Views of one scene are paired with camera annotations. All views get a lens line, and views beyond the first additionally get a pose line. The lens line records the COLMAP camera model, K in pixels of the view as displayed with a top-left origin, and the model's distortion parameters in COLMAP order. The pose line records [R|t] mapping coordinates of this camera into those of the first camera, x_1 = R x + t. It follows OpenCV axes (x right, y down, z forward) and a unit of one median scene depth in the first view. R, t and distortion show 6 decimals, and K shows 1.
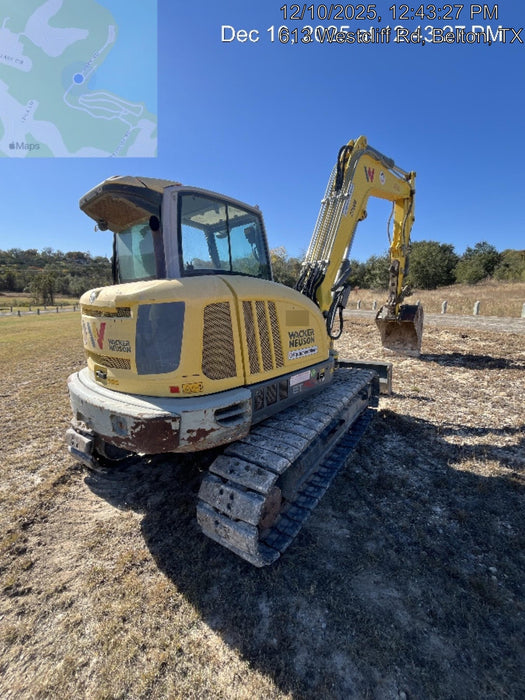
lens RADIAL K [[297.5, 0, 264.2], [0, 297.5, 348.1], [0, 0, 1]] dist [0.001715, 0.000000]
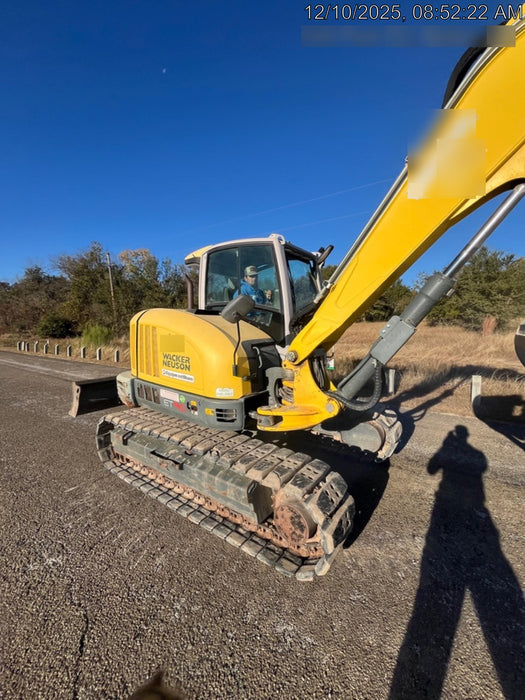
lens RADIAL K [[278.5, 0, 260.4], [0, 278.5, 349.5], [0, 0, 1]] dist [-0.001683, -0.000032]
pose [[0.106095, 0.138464, -0.984668, 1.533766], [-0.199268, 0.973130, 0.115371, -0.340557], [0.974185, 0.183973, 0.130835, 1.505750]]
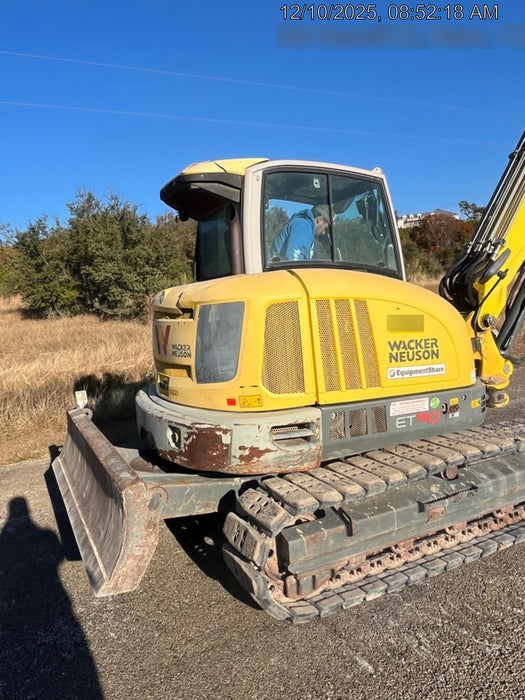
lens RADIAL K [[529.5, 0, 262.5], [0, 529.5, 350.0], [0, 0, 1]] dist [0.001891, 0.004231]
pose [[0.922120, 0.017948, -0.386488, 0.365386], [-0.046597, 0.996804, -0.064885, 0.082510], [0.384089, 0.077841, 0.920009, -0.389754]]
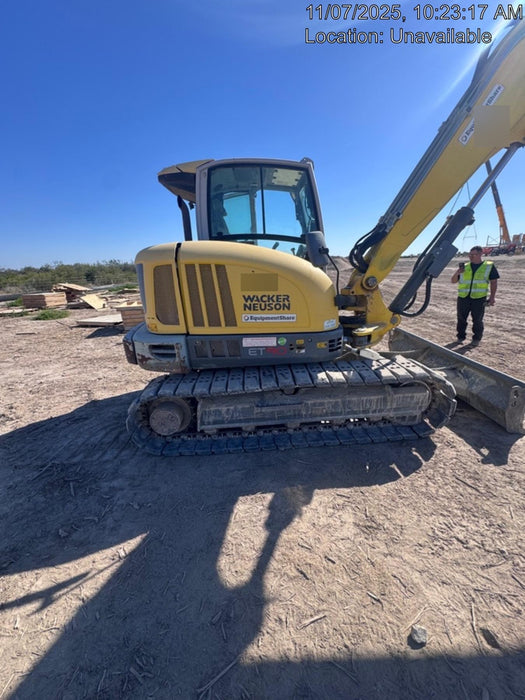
lens RADIAL K [[278.5, 0, 260.4], [0, 278.5, 349.5], [0, 0, 1]] dist [-0.001683, -0.000032]
pose [[0.685905, 0.227541, -0.691201, 1.019327], [-0.117941, 0.972058, 0.202961, -0.089482], [0.718070, -0.057691, 0.693576, 0.433067]]
